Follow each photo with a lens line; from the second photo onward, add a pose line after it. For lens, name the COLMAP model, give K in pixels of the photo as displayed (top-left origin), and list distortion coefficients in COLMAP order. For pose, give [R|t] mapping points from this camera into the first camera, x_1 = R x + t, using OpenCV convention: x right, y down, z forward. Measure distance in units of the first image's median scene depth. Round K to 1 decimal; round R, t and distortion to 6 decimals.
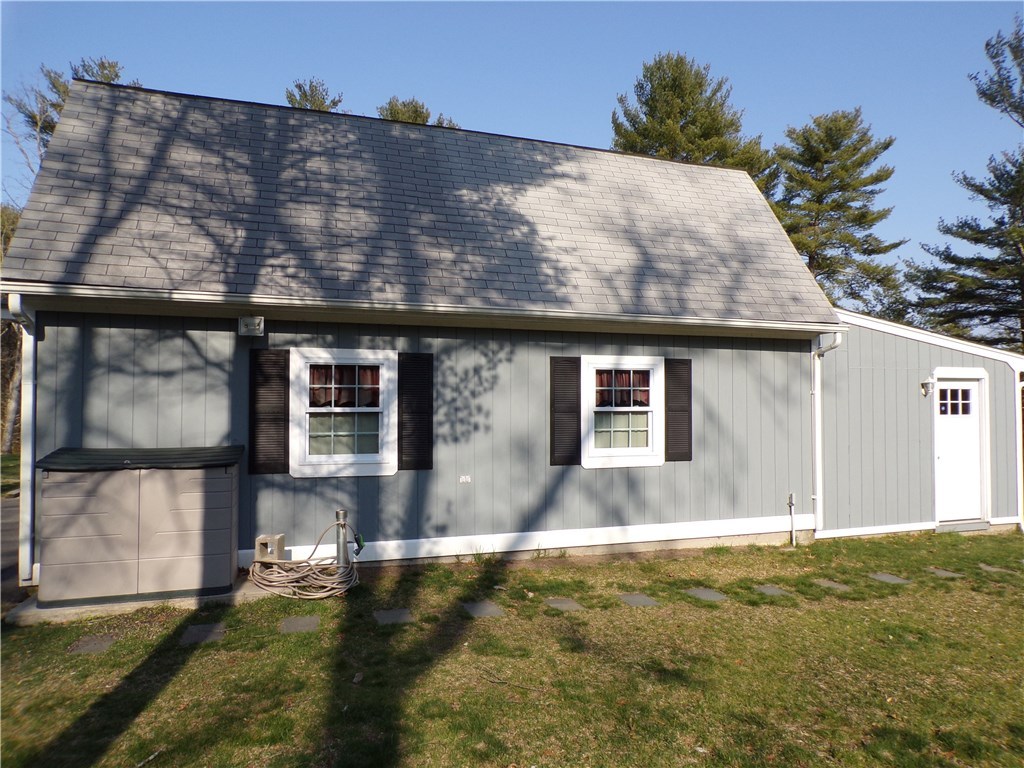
lens RADIAL K [[687.0, 0, 512.4], [0, 687.0, 382.8], [0, 0, 1]] dist [0.003949, -0.001744]
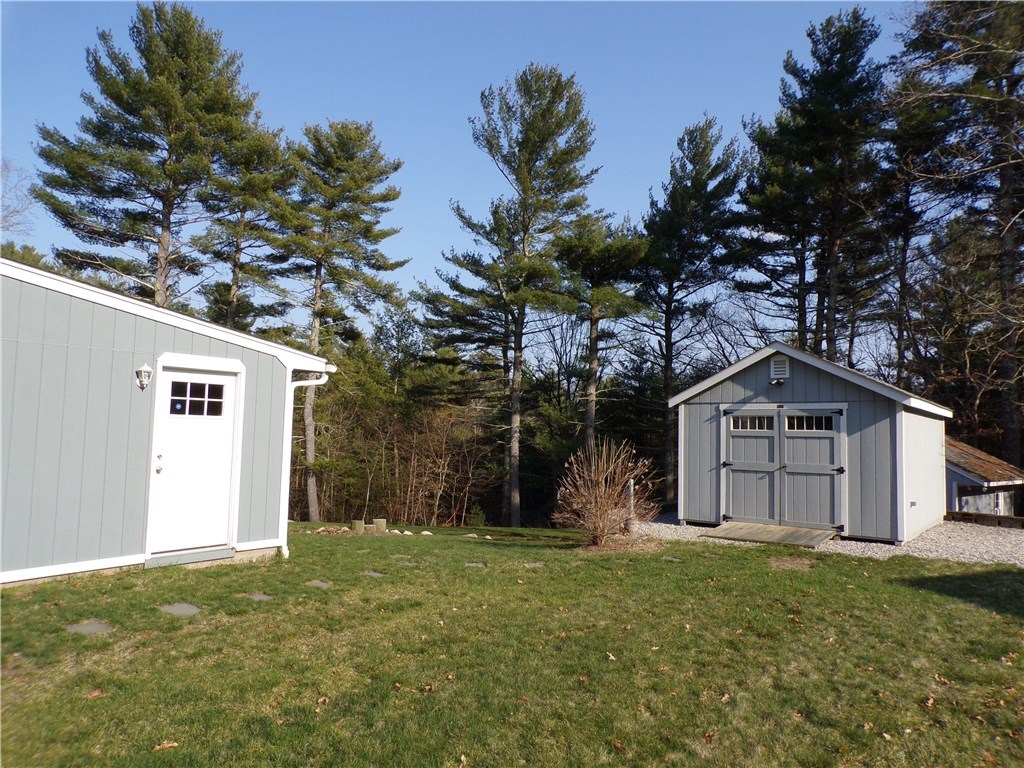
lens RADIAL K [[687.0, 0, 512.4], [0, 687.0, 384.6], [0, 0, 1]] dist [0.003949, -0.001744]
pose [[0.836634, 0.059031, 0.544572, 0.147021], [-0.050137, 0.998255, -0.031184, 0.004999], [-0.545463, -0.001213, 0.838134, 0.038896]]
